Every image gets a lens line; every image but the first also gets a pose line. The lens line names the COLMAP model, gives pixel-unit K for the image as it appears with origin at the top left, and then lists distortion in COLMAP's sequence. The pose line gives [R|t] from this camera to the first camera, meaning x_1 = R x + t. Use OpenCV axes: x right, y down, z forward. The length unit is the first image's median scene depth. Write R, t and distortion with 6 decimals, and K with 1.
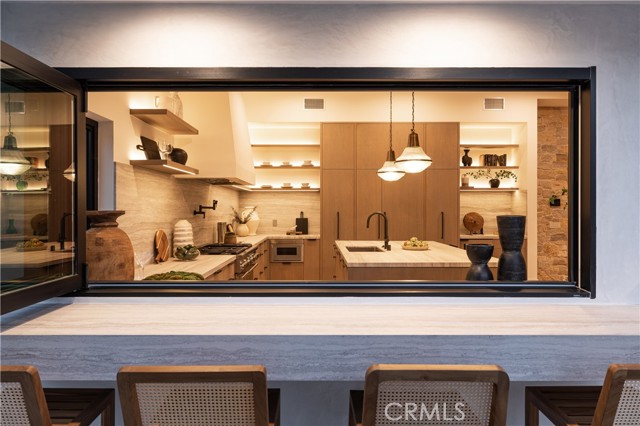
lens RADIAL K [[410.5, 0, 320.0], [0, 410.5, 213.0], [0, 0, 1]] dist [-0.007966, -0.000707]
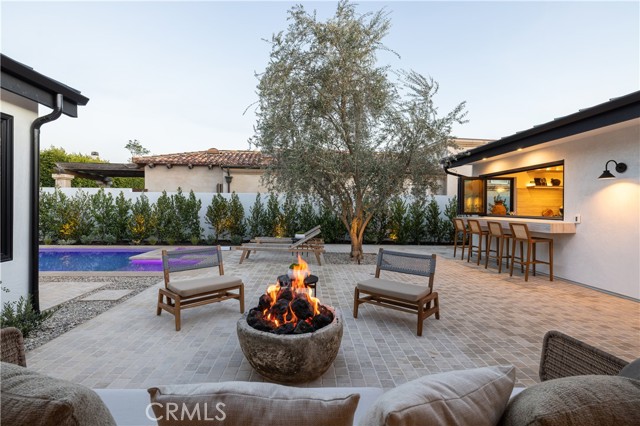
lens RADIAL K [[305.4, 0, 320.0], [0, 305.4, 213.0], [0, 0, 1]] dist [-0.001408, -0.000282]
pose [[0.039160, 0.016007, -0.999105, 0.826204], [-0.020986, 0.999664, 0.015193, 0.035930], [0.999013, 0.020372, 0.039483, -0.338925]]
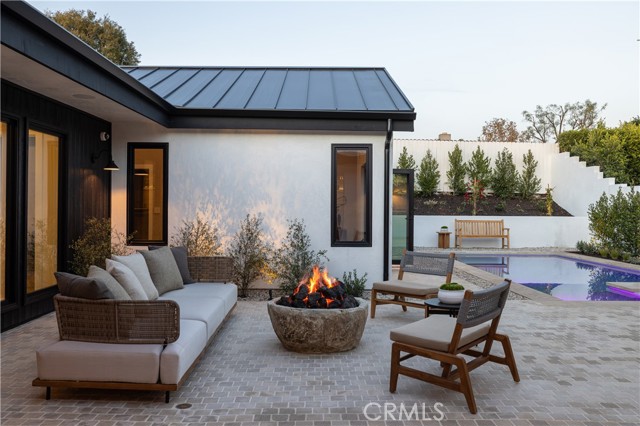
lens RADIAL K [[558.1, 0, 320.0], [0, 558.1, 213.0], [0, 0, 1]] dist [0.000162, -0.004926]
pose [[-0.999965, -0.005994, -0.005827, 0.524559], [-0.006130, 0.999703, 0.023574, 0.027769], [0.005684, 0.023609, -0.999705, 0.267907]]
